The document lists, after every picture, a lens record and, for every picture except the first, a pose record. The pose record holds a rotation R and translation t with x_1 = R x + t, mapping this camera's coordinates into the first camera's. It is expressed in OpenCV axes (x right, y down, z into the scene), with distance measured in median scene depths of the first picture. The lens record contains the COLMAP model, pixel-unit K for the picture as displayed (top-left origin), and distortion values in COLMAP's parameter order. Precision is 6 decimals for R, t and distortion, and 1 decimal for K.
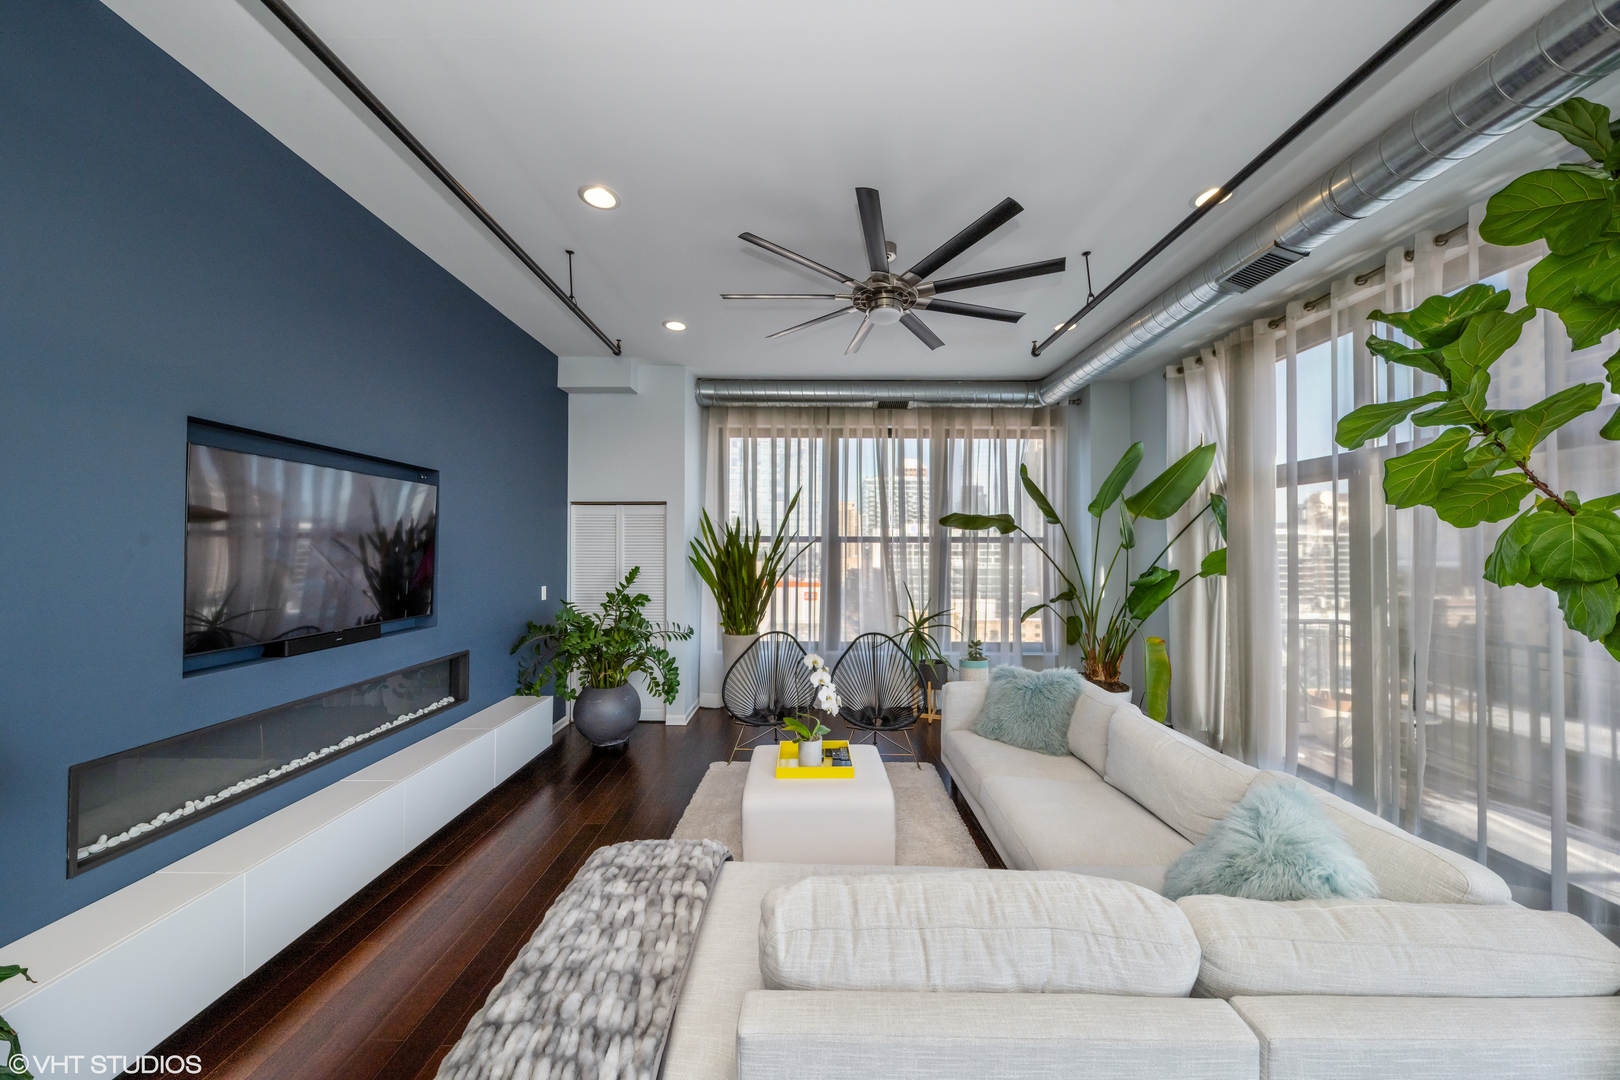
lens RADIAL K [[569.0, 0, 809.7], [0, 569.0, 537.7], [0, 0, 1]] dist [0.014097, -0.004761]
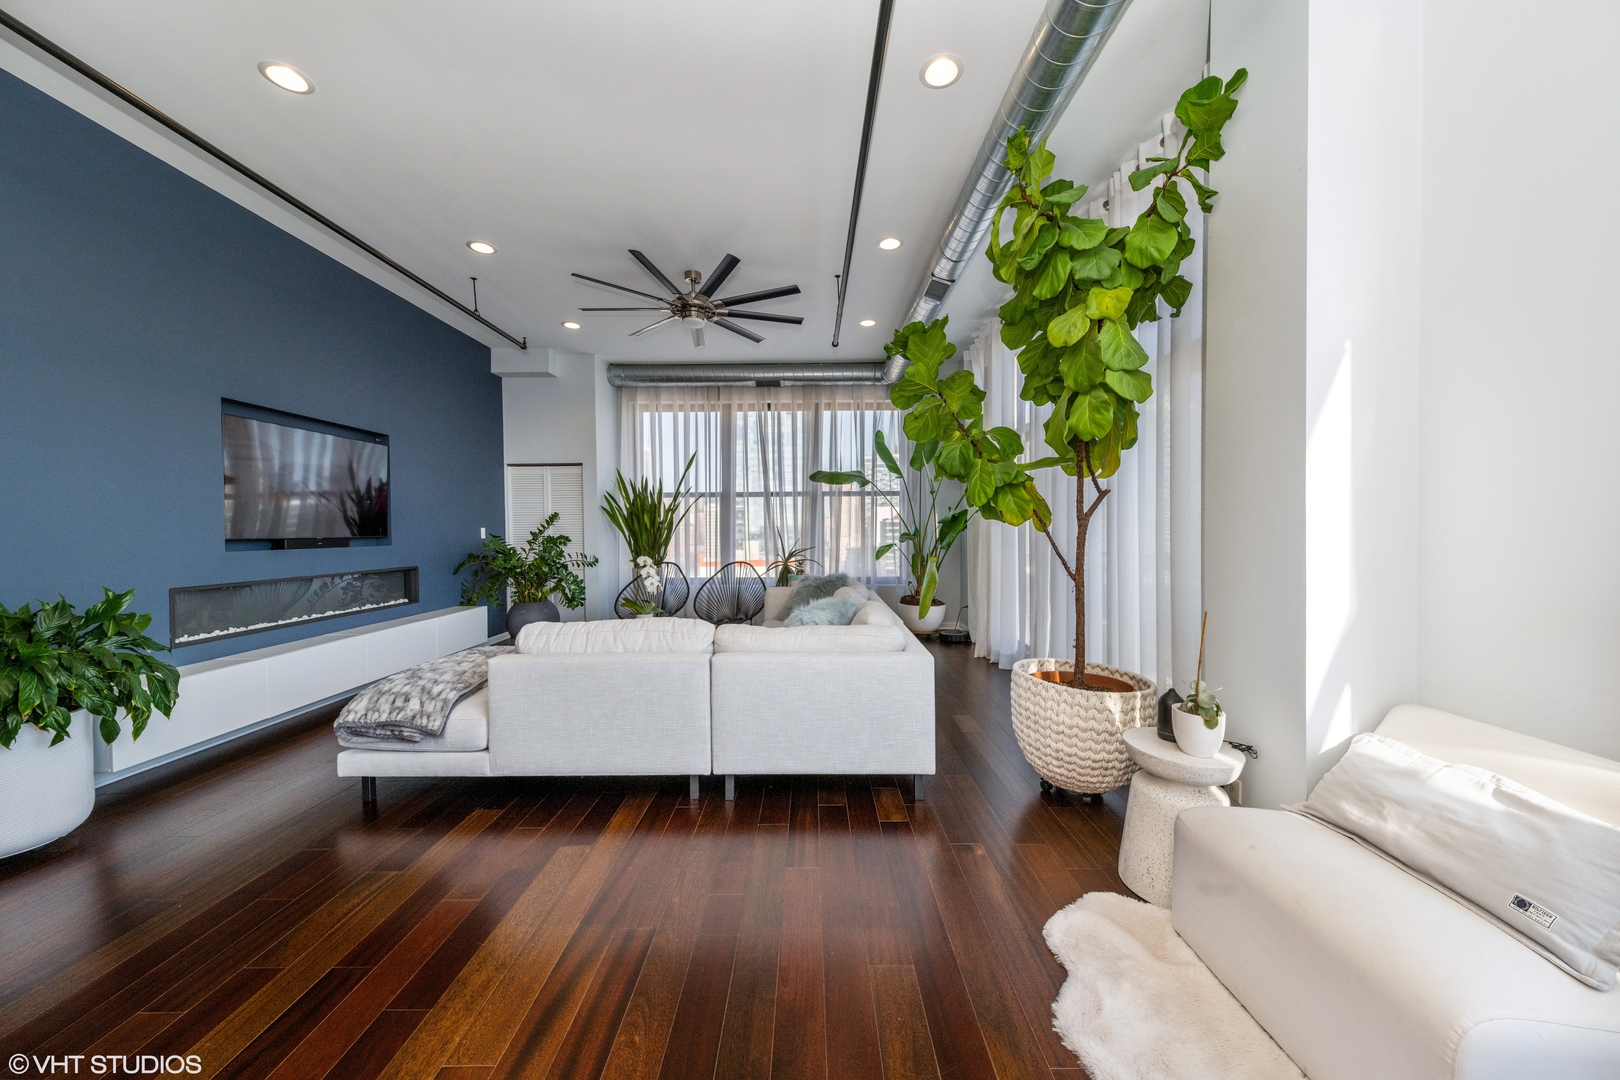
lens RADIAL K [[569.0, 0, 805.0], [0, 569.0, 534.1], [0, 0, 1]] dist [0.014097, -0.004761]
pose [[0.999948, -0.009862, -0.002708, 0.250132], [0.009940, 0.999489, 0.030381, 0.062592], [0.002407, -0.030406, 0.999535, -0.275084]]
